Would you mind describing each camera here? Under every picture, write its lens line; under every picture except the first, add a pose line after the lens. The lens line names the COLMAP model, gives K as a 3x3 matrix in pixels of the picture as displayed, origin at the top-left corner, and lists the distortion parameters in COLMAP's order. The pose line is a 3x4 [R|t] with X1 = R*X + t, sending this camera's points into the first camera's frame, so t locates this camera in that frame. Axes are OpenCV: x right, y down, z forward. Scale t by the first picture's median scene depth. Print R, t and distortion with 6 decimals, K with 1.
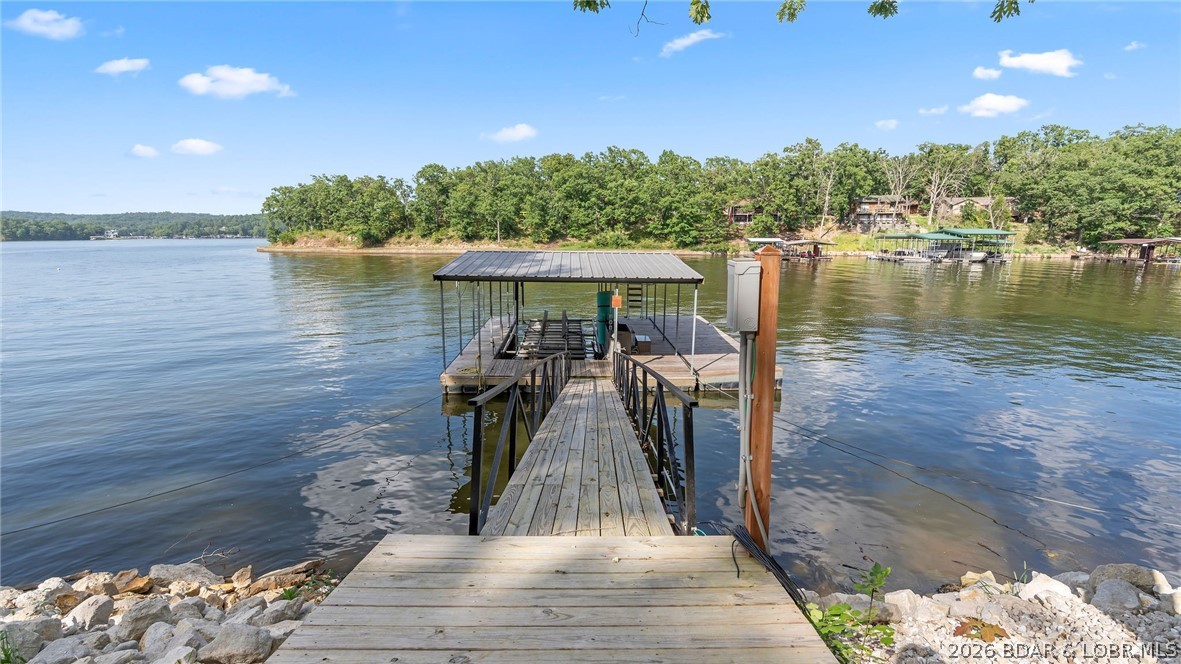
lens RADIAL K [[530.5, 0, 588.9], [0, 530.5, 333.4], [0, 0, 1]] dist [-0.012676, 0.005463]
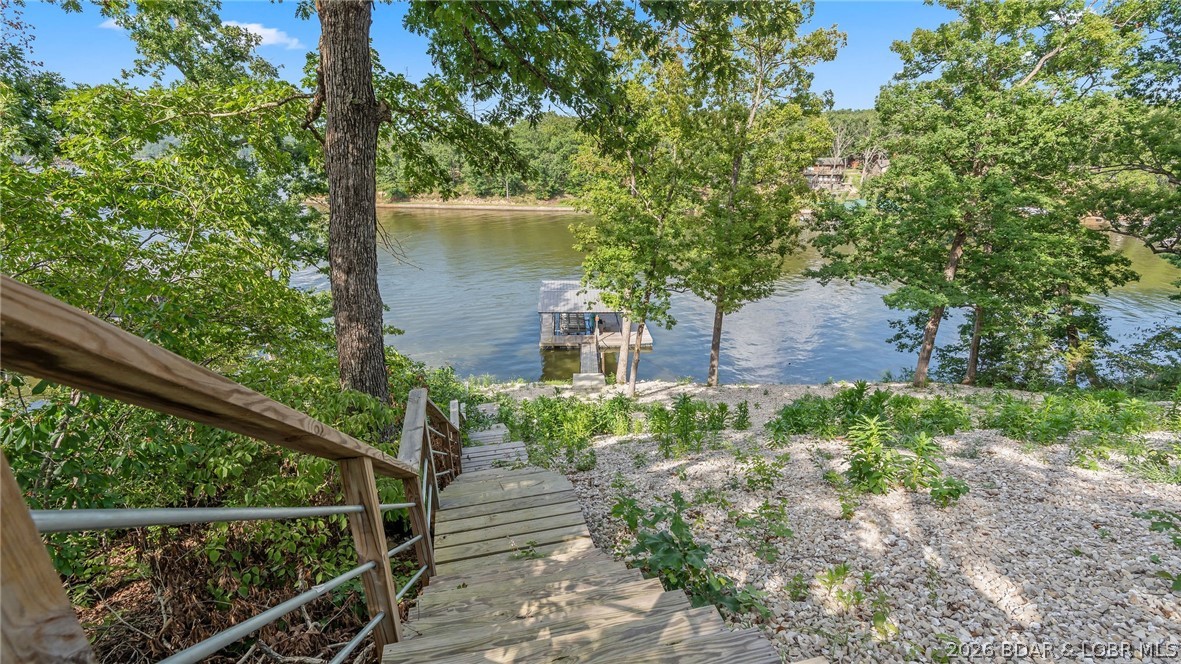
lens RADIAL K [[530.5, 0, 588.9], [0, 530.5, 333.4], [0, 0, 1]] dist [-0.012676, 0.005463]
pose [[0.999869, -0.009196, 0.013287, -0.004295], [0.007074, 0.988392, 0.151760, -0.051276], [-0.014529, -0.151646, 0.988328, -0.237927]]
